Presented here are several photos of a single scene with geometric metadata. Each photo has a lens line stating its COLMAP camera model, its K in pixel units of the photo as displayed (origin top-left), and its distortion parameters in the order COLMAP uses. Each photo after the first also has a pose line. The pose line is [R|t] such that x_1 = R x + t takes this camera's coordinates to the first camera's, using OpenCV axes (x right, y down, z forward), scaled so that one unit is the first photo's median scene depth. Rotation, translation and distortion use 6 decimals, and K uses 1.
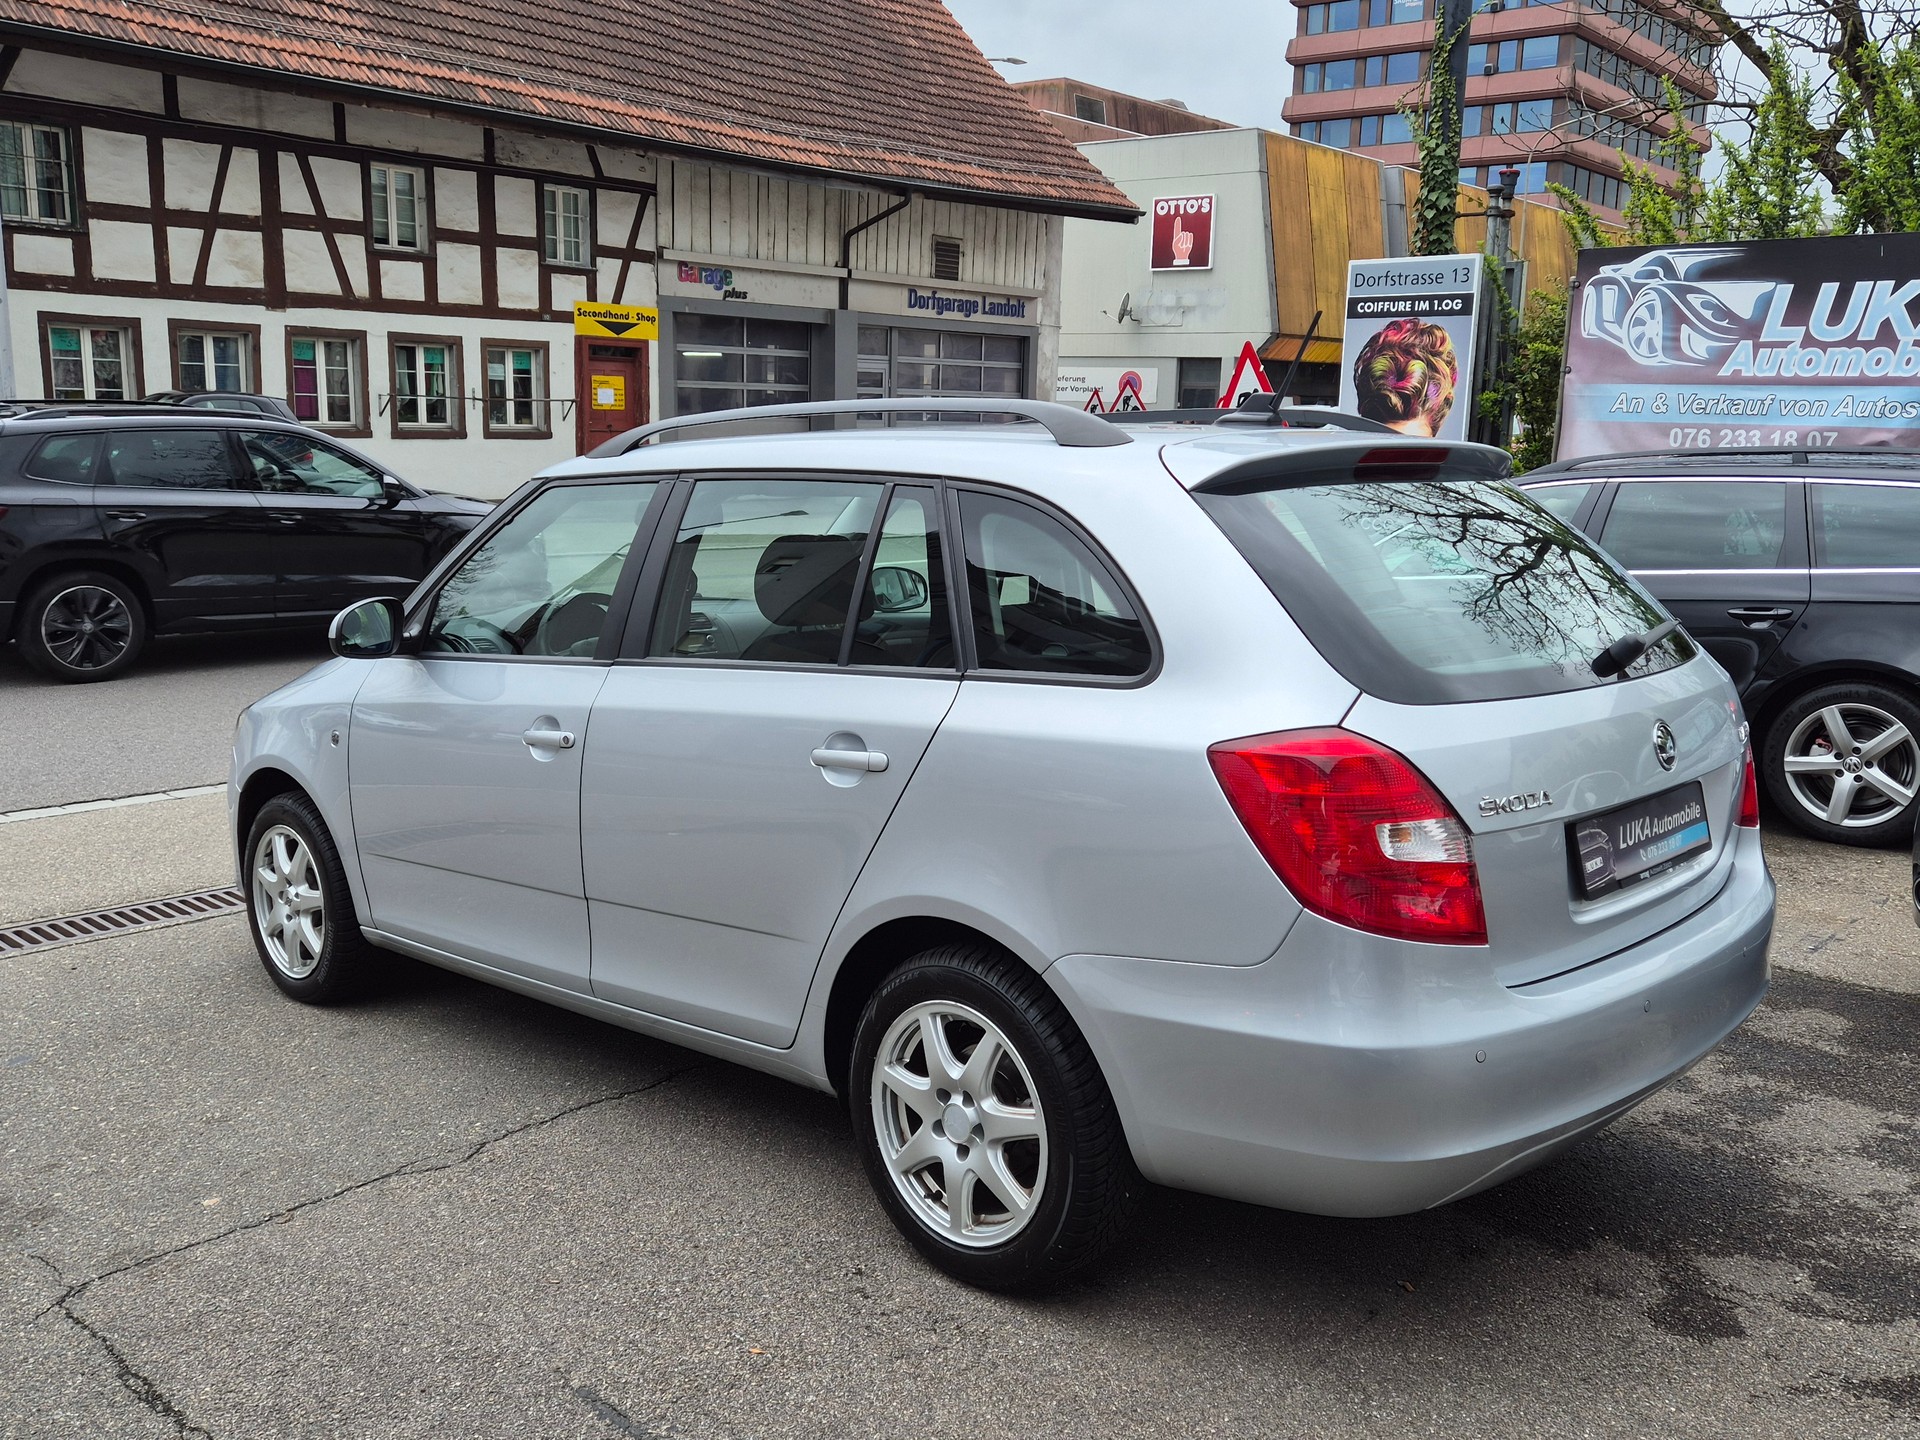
lens RADIAL K [[1655.8, 0, 985.8], [0, 1655.8, 713.0], [0, 0, 1]] dist [0.108977, -0.110050]
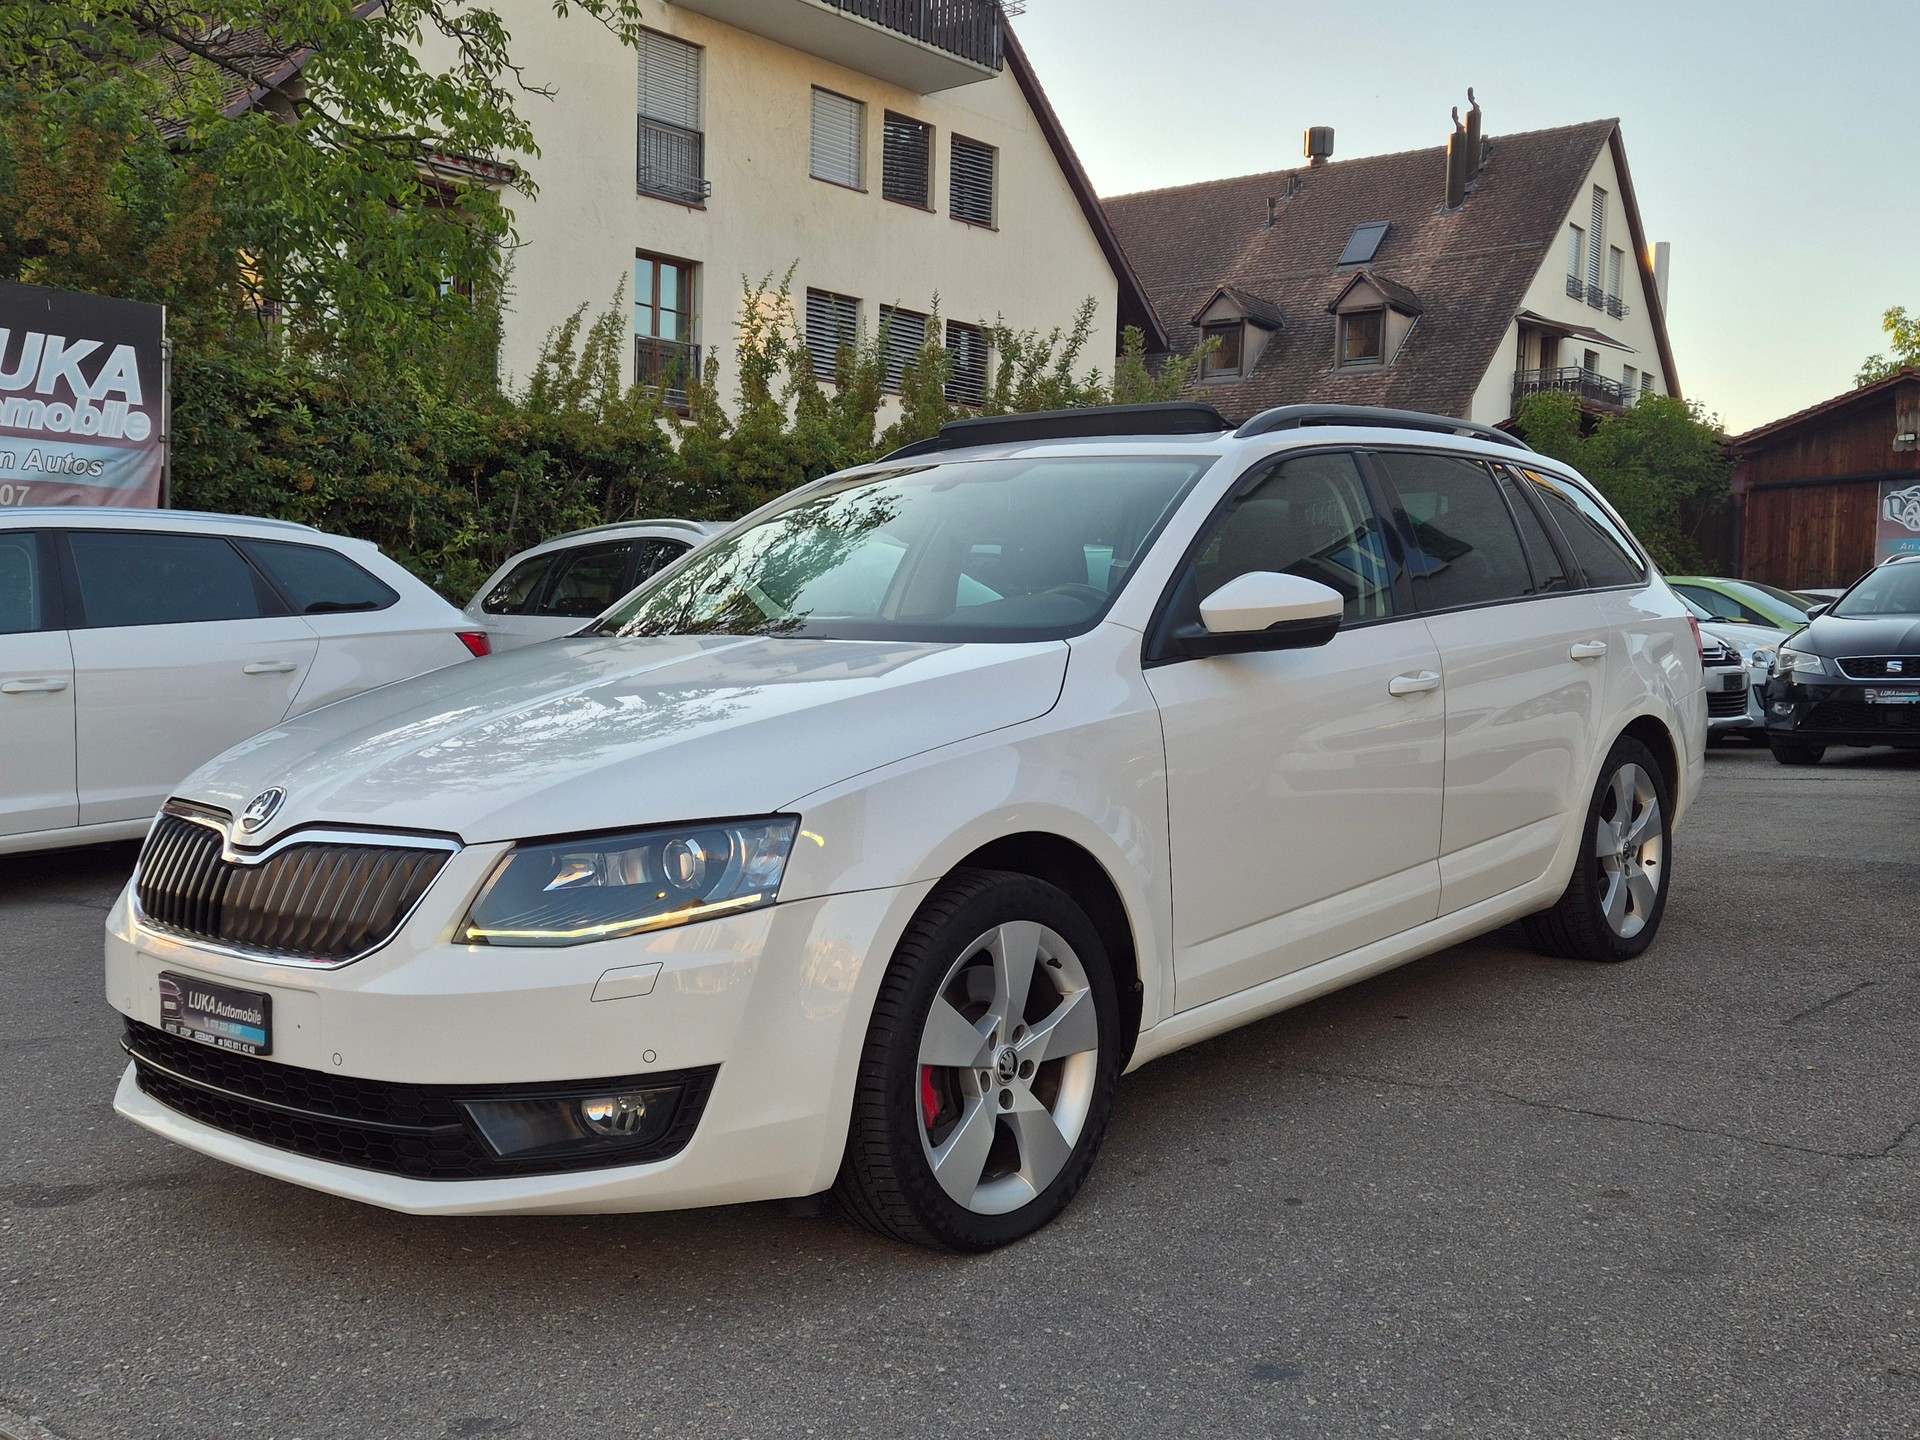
lens RADIAL K [[1854.5, 0, 960.0], [0, 1854.5, 720.0], [0, 0, 1]] dist [0.109356, -0.129311]
pose [[-0.048025, -0.064471, 0.996763, -0.229645], [0.160289, 0.984484, 0.071400, -0.011427], [-0.985901, 0.163199, -0.036946, 0.213862]]
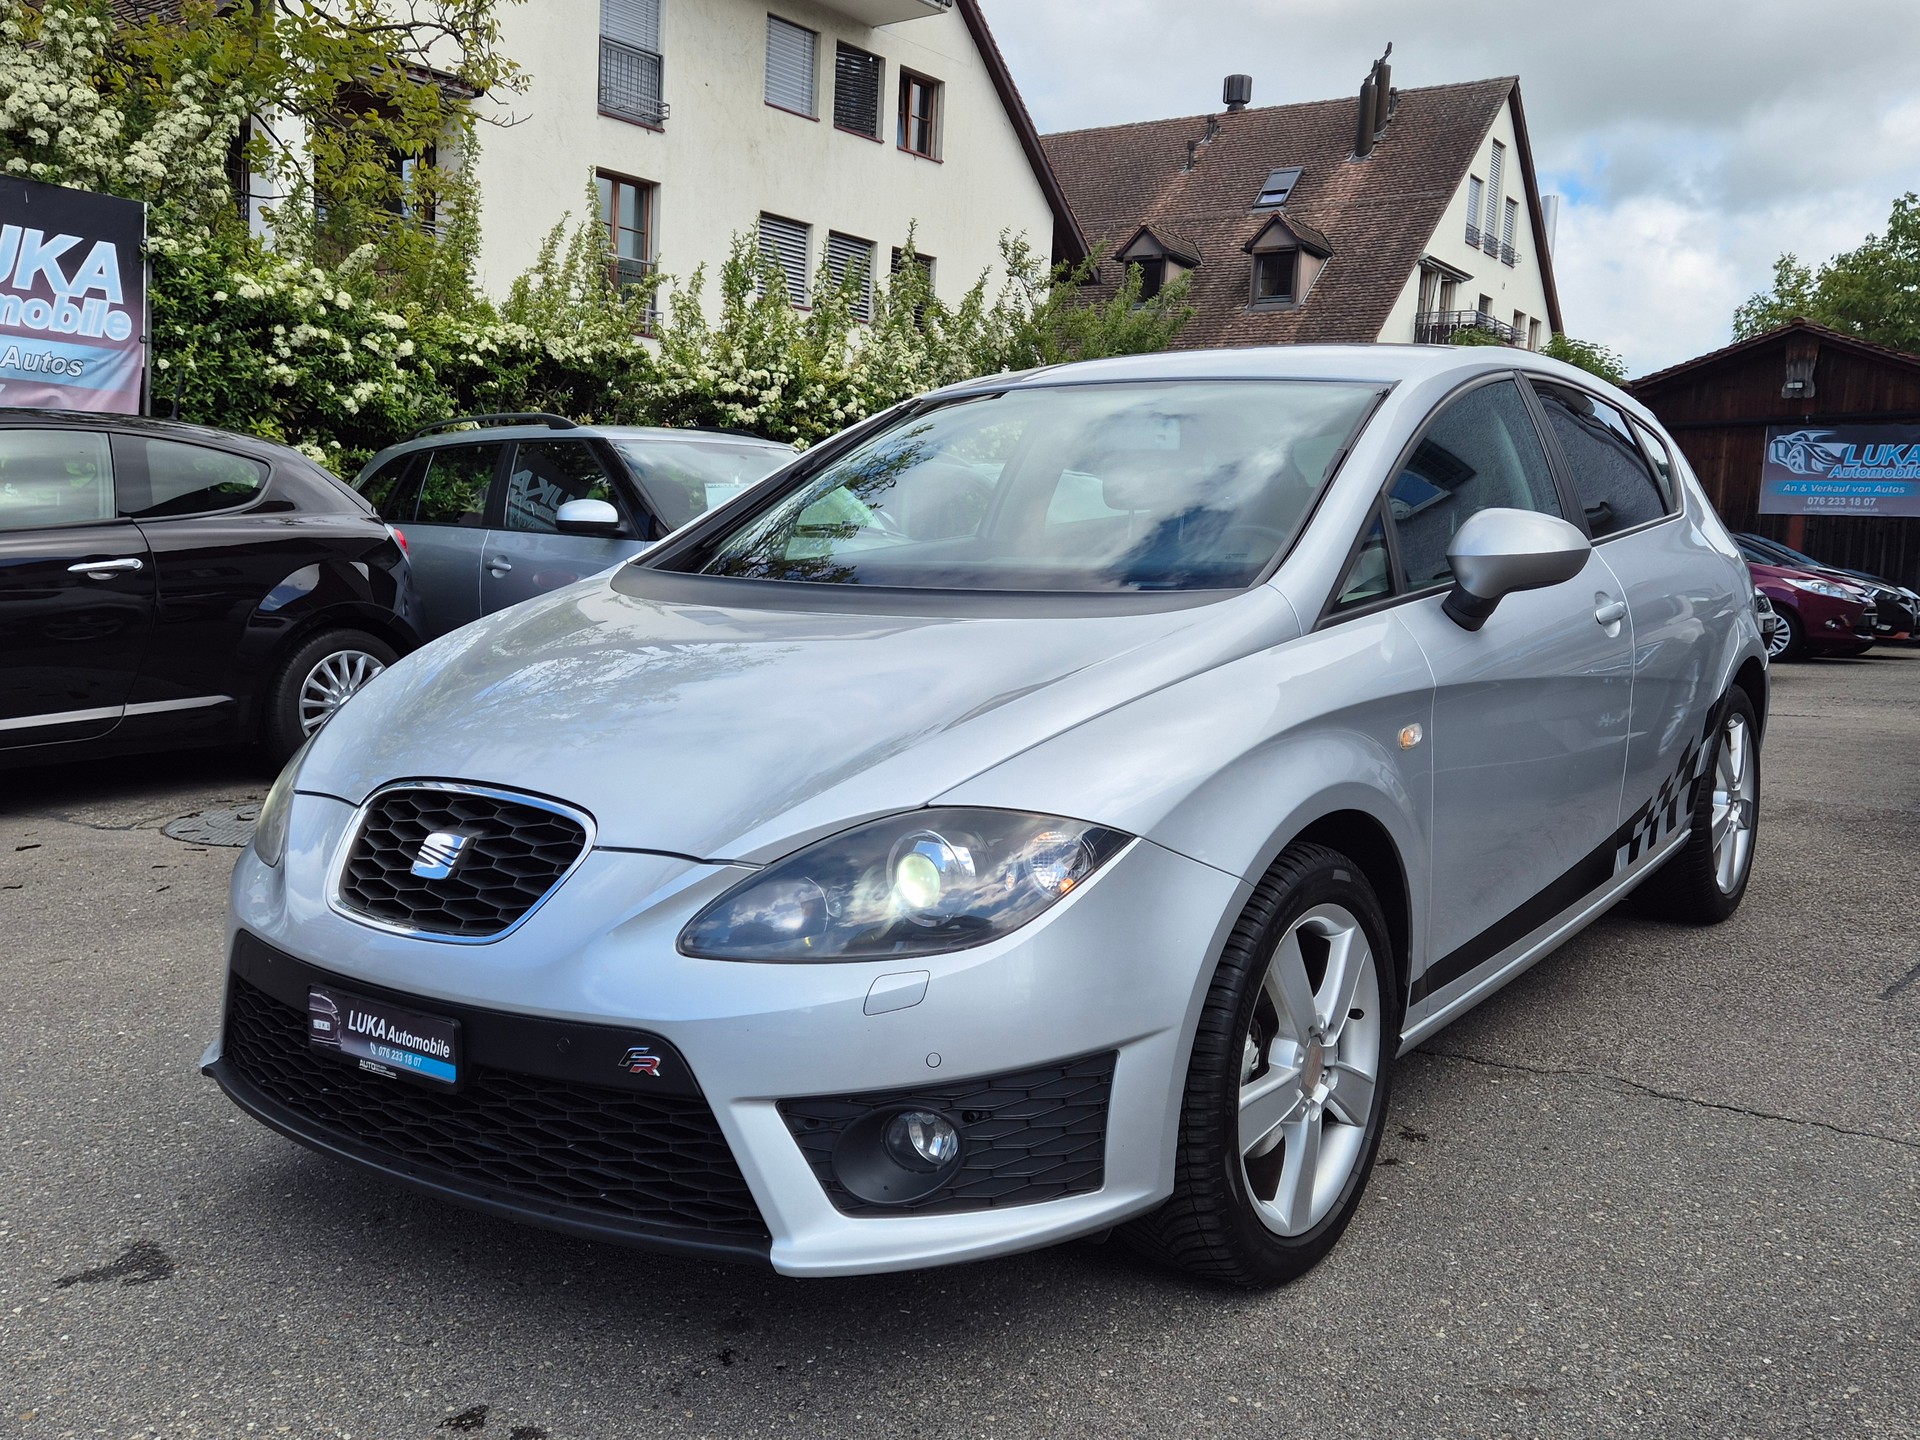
lens RADIAL K [[1737.0, 0, 947.2], [0, 1737.0, 699.0], [0, 0, 1]] dist [0.098538, -0.100168]
pose [[-0.081872, -0.105609, 0.991032, -0.202786], [0.136288, 0.983842, 0.116102, -0.015389], [-0.987280, 0.144571, -0.066156, 0.227482]]
